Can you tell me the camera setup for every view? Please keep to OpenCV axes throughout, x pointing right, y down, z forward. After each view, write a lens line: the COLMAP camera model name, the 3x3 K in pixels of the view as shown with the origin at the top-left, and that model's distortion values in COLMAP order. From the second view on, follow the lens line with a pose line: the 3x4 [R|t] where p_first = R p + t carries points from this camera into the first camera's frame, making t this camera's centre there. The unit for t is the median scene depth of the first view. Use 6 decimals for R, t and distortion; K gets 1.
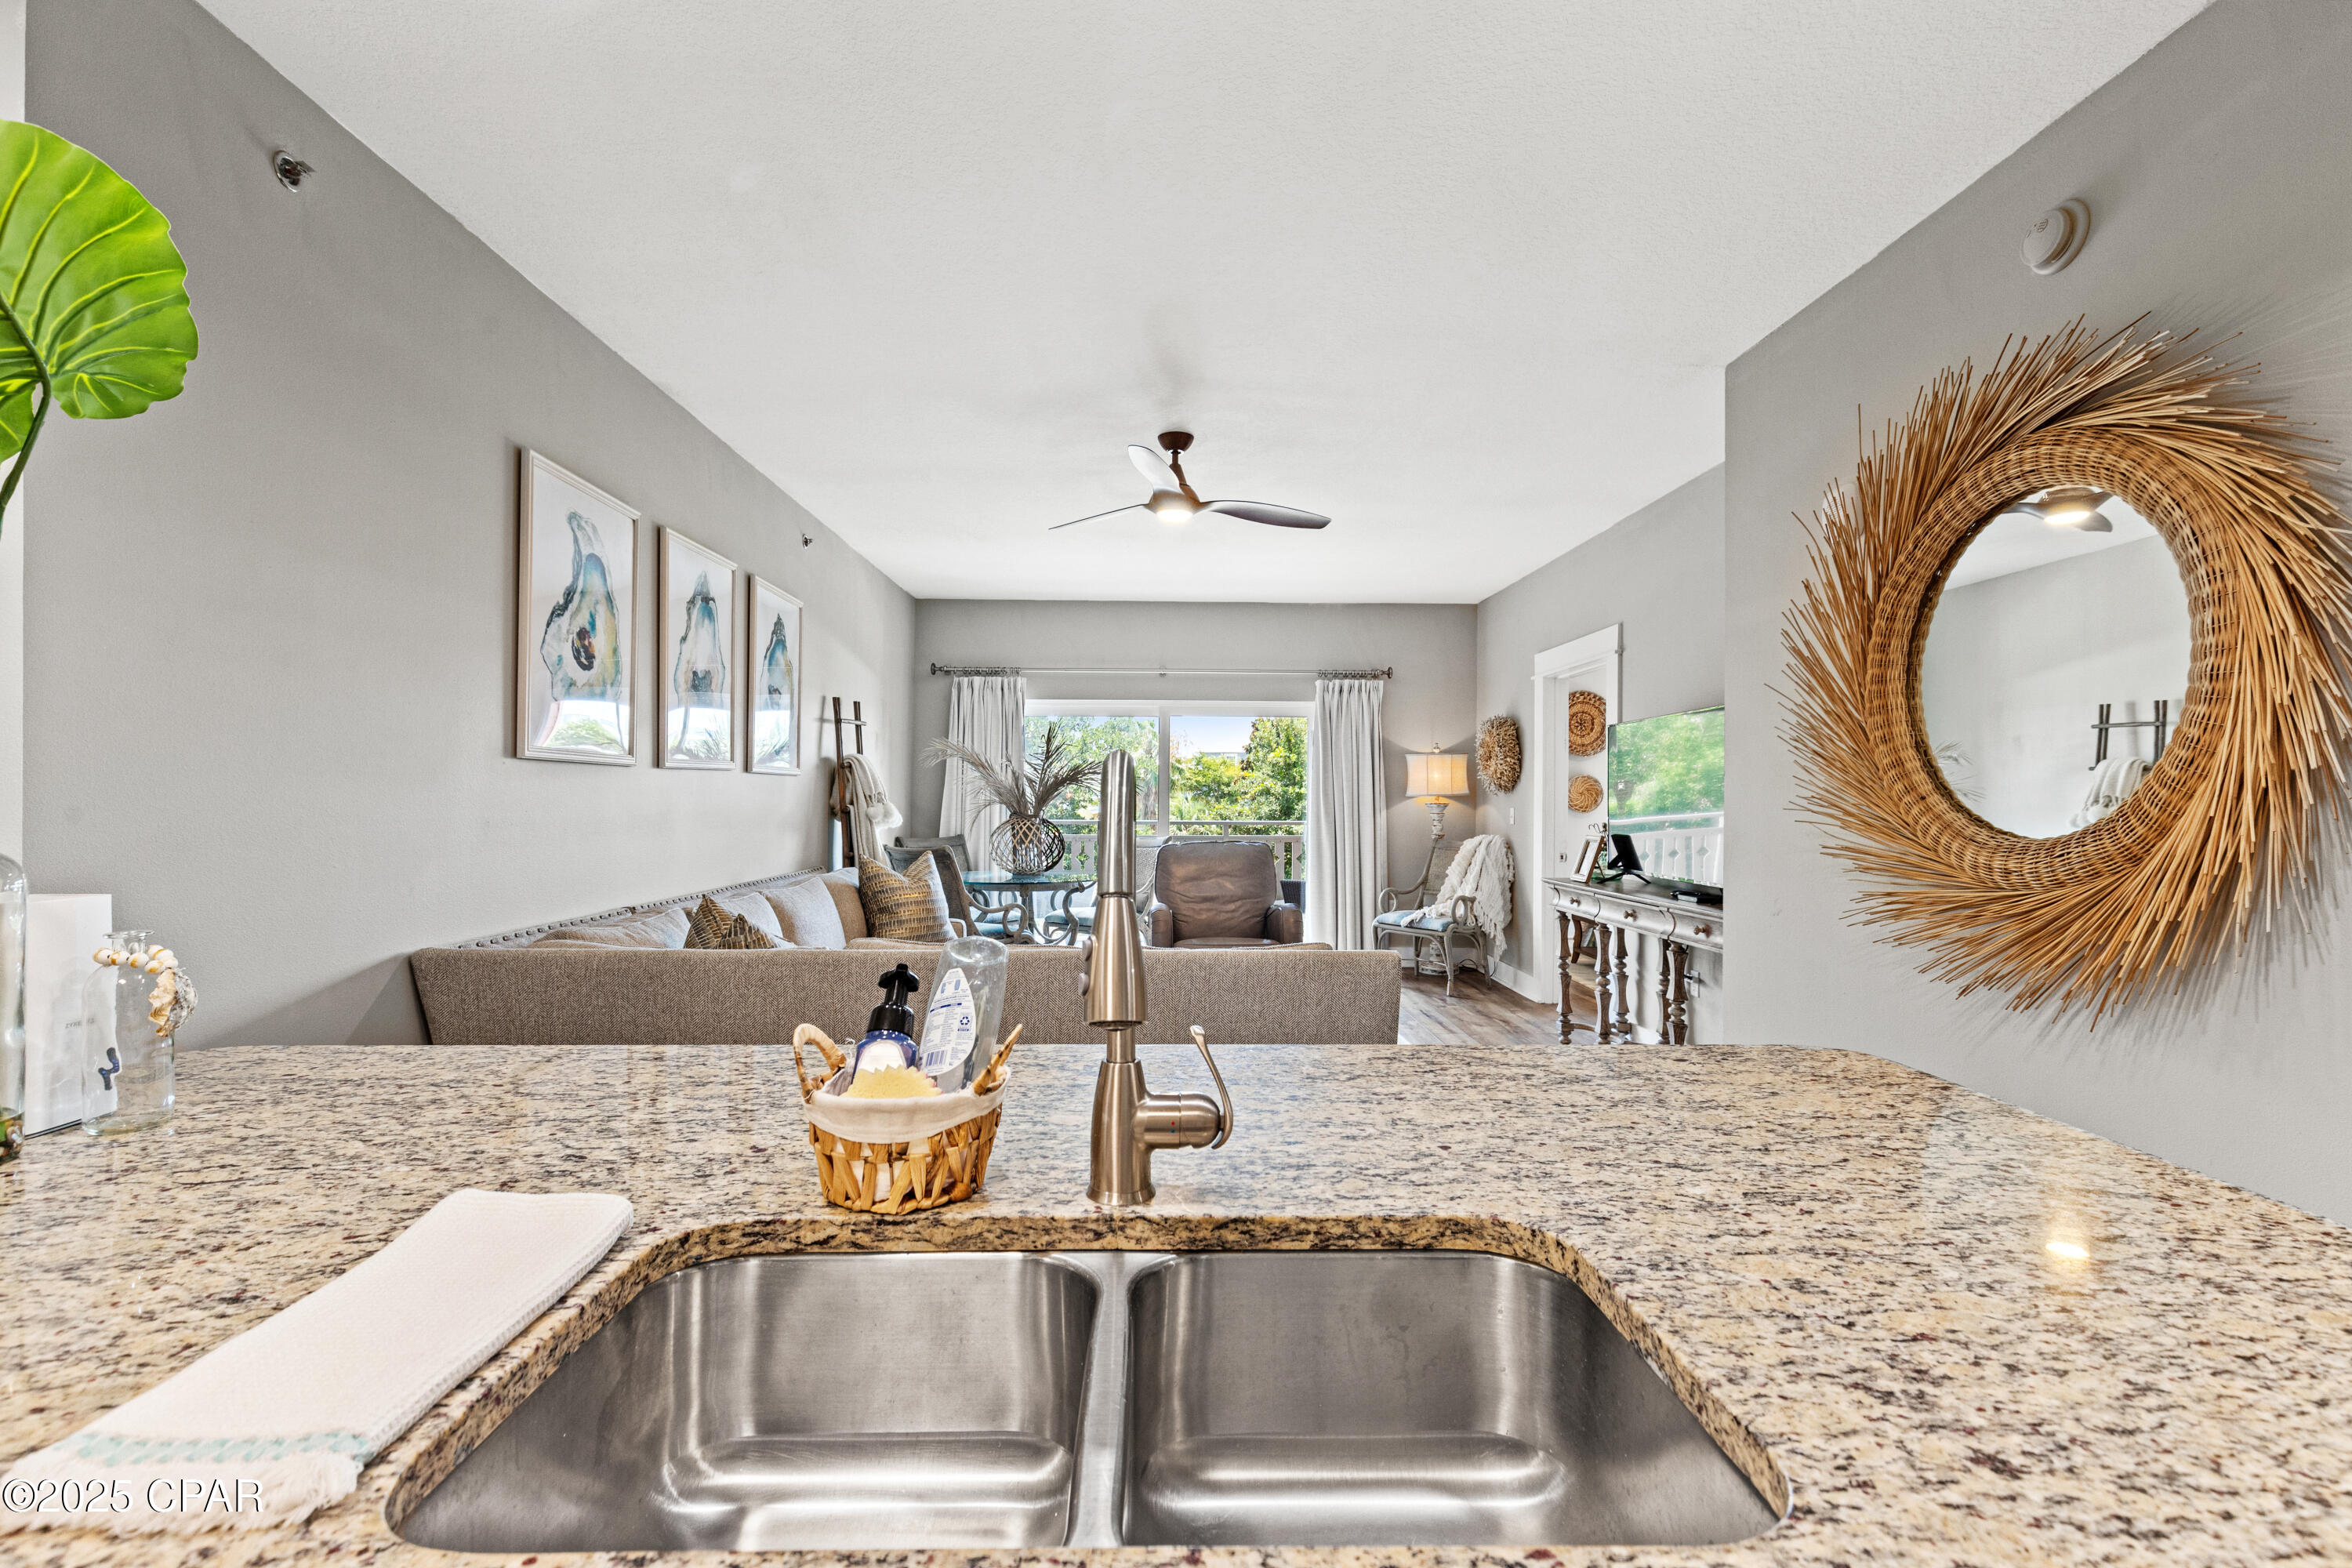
lens RADIAL K [[1054.4, 0, 1176.1], [0, 1054.4, 784.4], [0, 0, 1]] dist [0.012821, -0.001697]
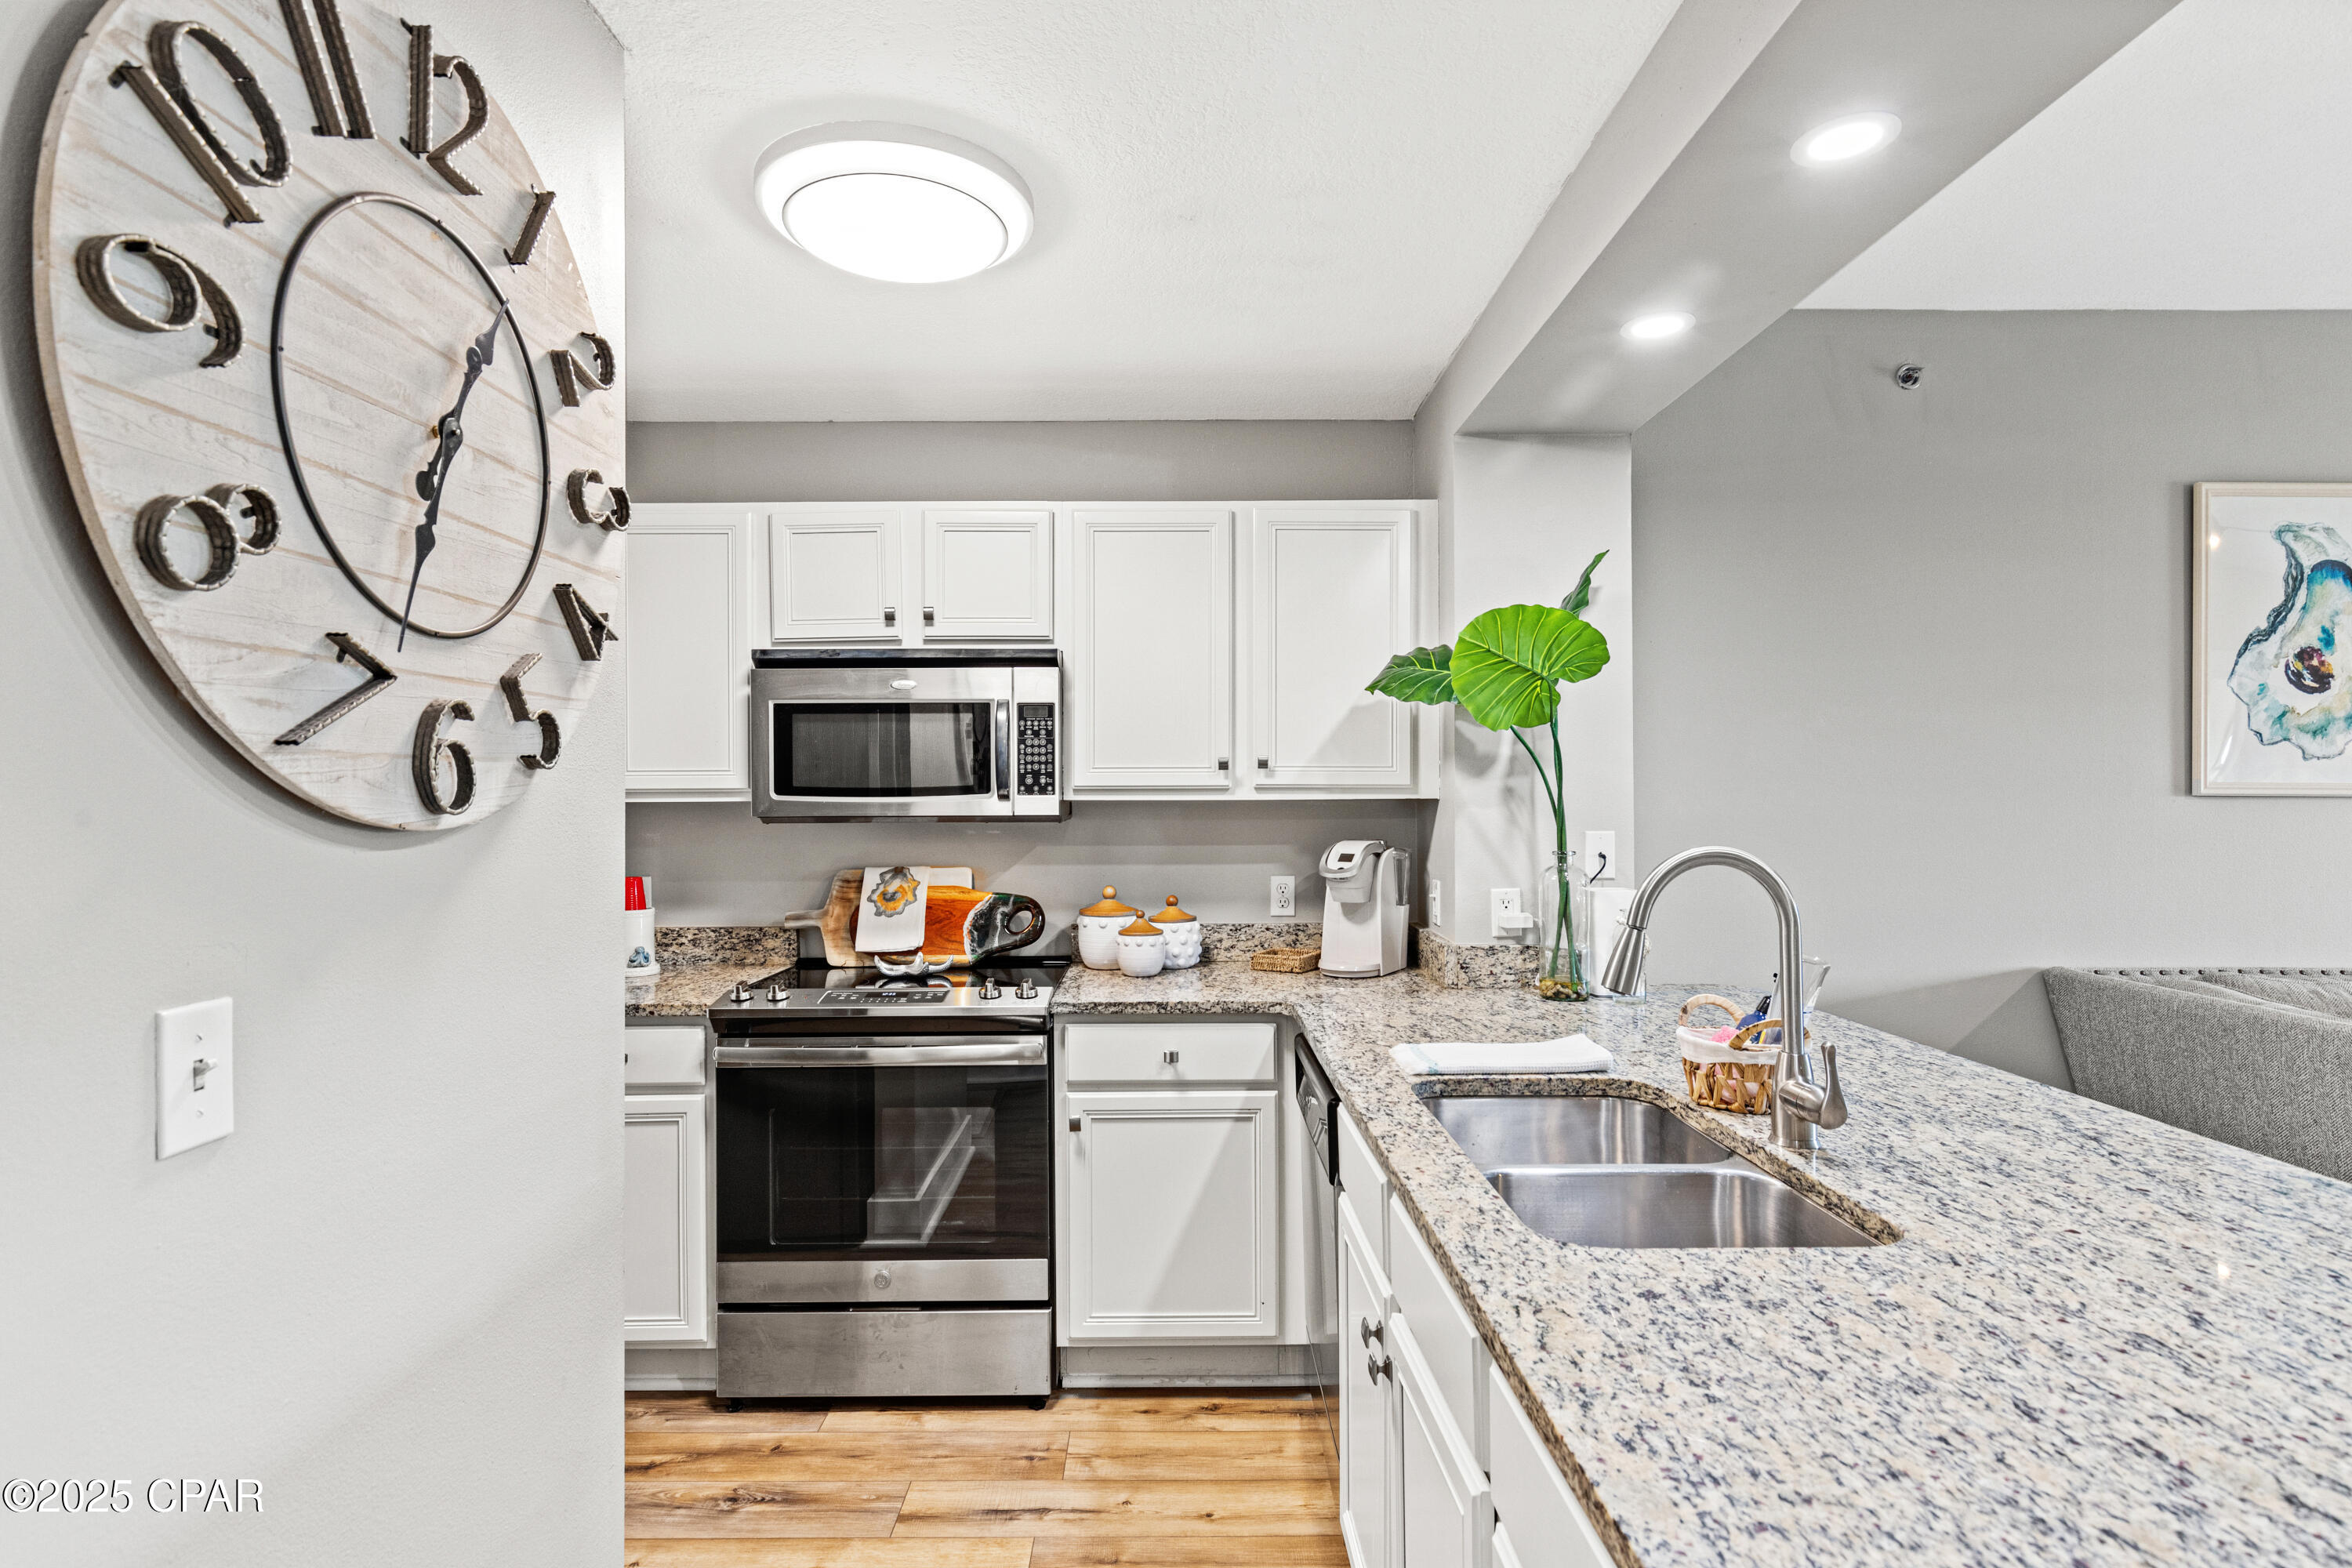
lens RADIAL K [[1188.9, 0, 1168.5], [0, 1188.9, 791.7], [0, 0, 1]] dist [0.007054, -0.000961]
pose [[-0.016527, -0.010272, -0.999811, 1.487130], [0.013854, 0.999849, -0.010501, -0.087375], [0.999767, -0.014025, -0.016382, 0.149942]]
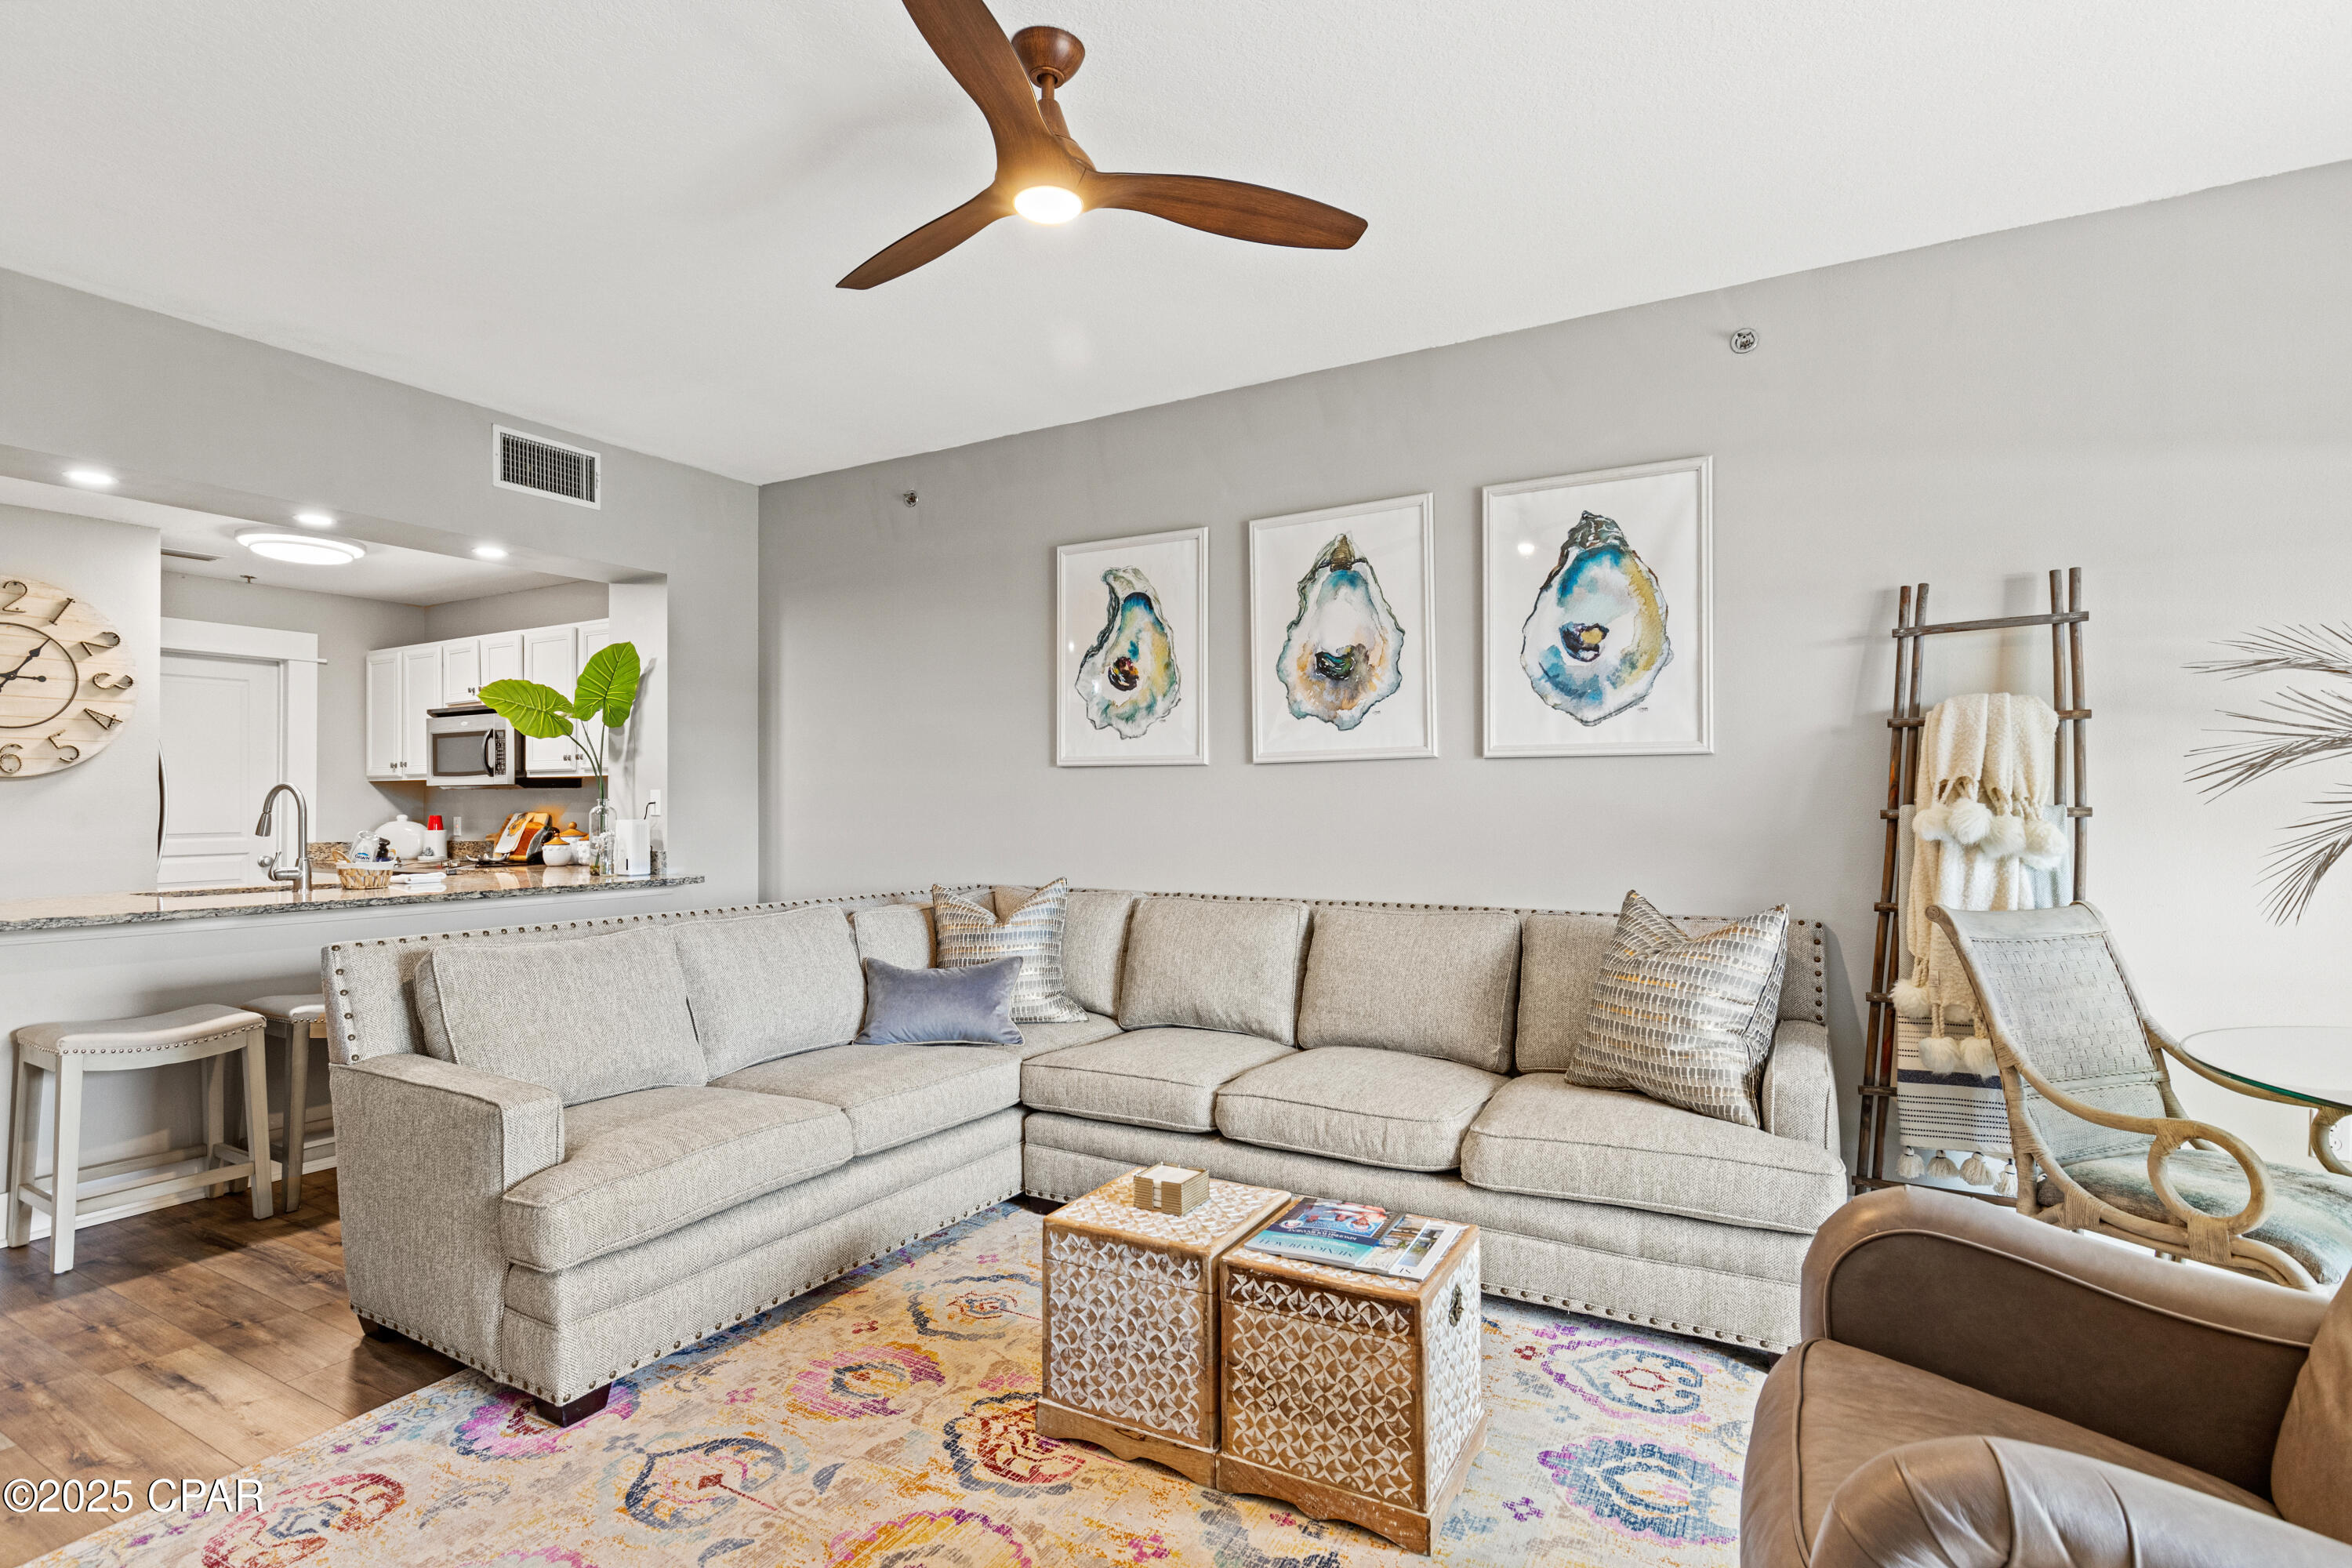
lens RADIAL K [[1188.9, 0, 1187.4], [0, 1188.9, 790.6], [0, 0, 1]] dist [0.007054, -0.000961]
pose [[-0.532070, -0.014050, -0.846584, 1.822764], [0.009802, 0.999693, -0.022751, 0.129707], [0.846644, -0.020404, -0.531769, 5.700569]]
